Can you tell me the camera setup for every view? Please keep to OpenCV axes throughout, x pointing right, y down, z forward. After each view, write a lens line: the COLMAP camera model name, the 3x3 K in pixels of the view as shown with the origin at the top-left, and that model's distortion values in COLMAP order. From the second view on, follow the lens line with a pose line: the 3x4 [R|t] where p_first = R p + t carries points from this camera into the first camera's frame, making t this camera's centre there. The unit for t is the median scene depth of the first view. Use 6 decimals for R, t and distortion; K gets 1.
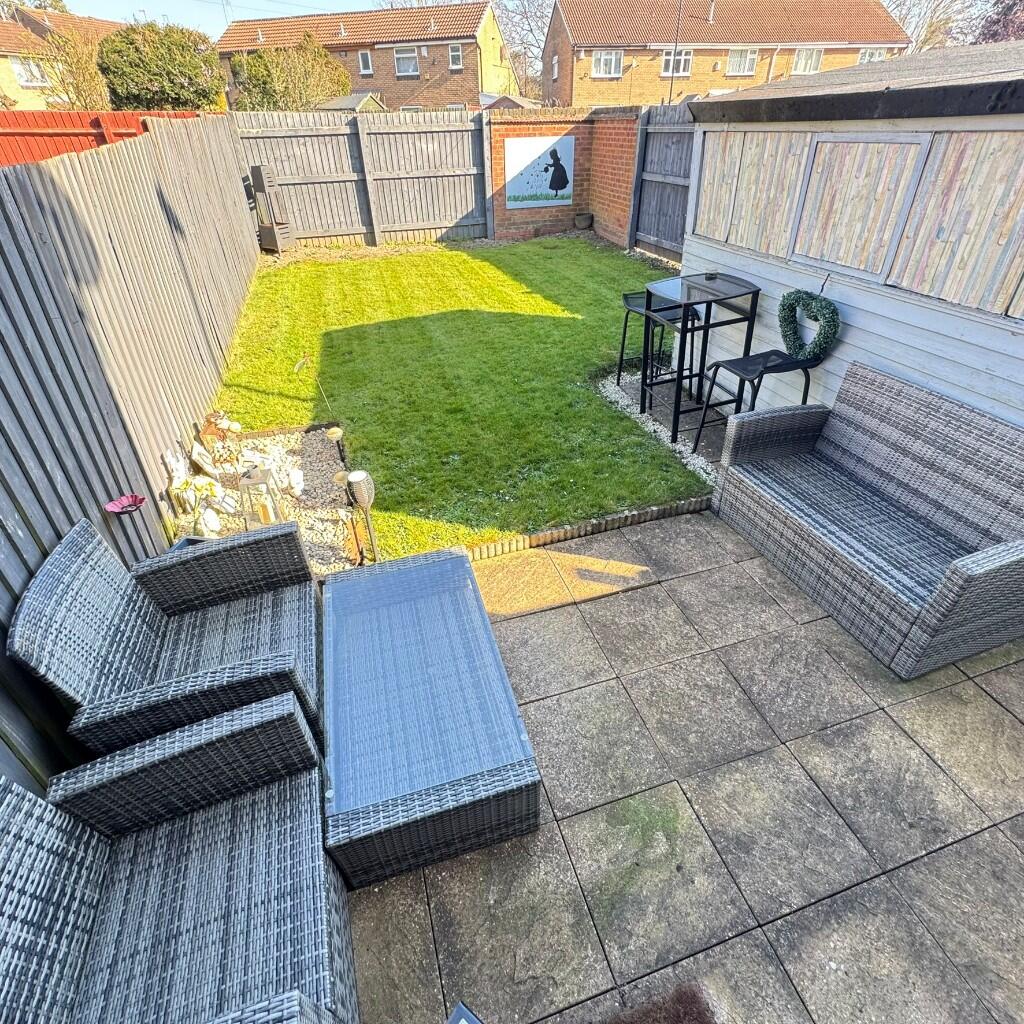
lens RADIAL K [[548.8, 0, 510.5], [0, 548.8, 514.4], [0, 0, 1]] dist [-0.004381, 0.002200]
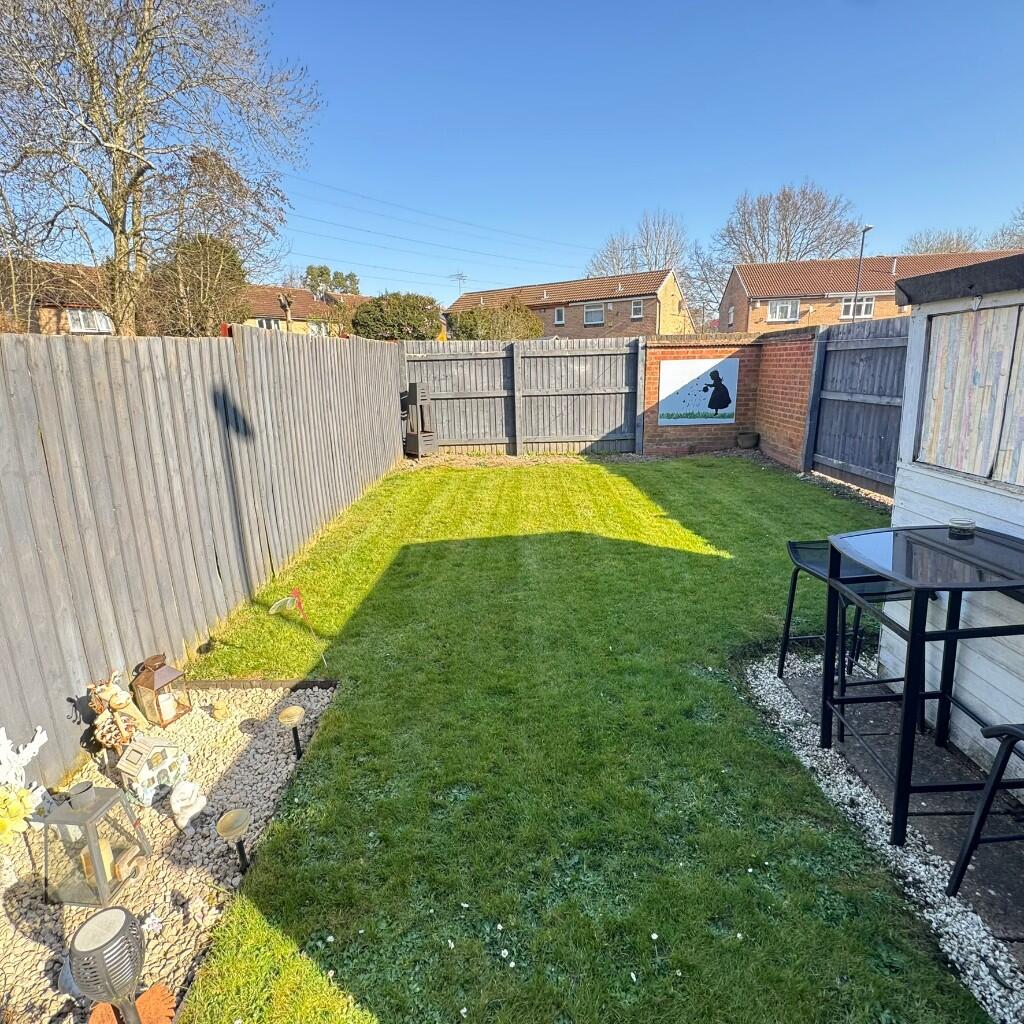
lens RADIAL K [[548.8, 0, 510.4], [0, 548.8, 512.4], [0, 0, 1]] dist [-0.004381, 0.002200]
pose [[0.953359, 0.072709, -0.292949, 0.041143], [-0.169671, 0.931791, -0.320901, -0.088203], [0.249635, 0.355638, 0.900668, 0.169100]]
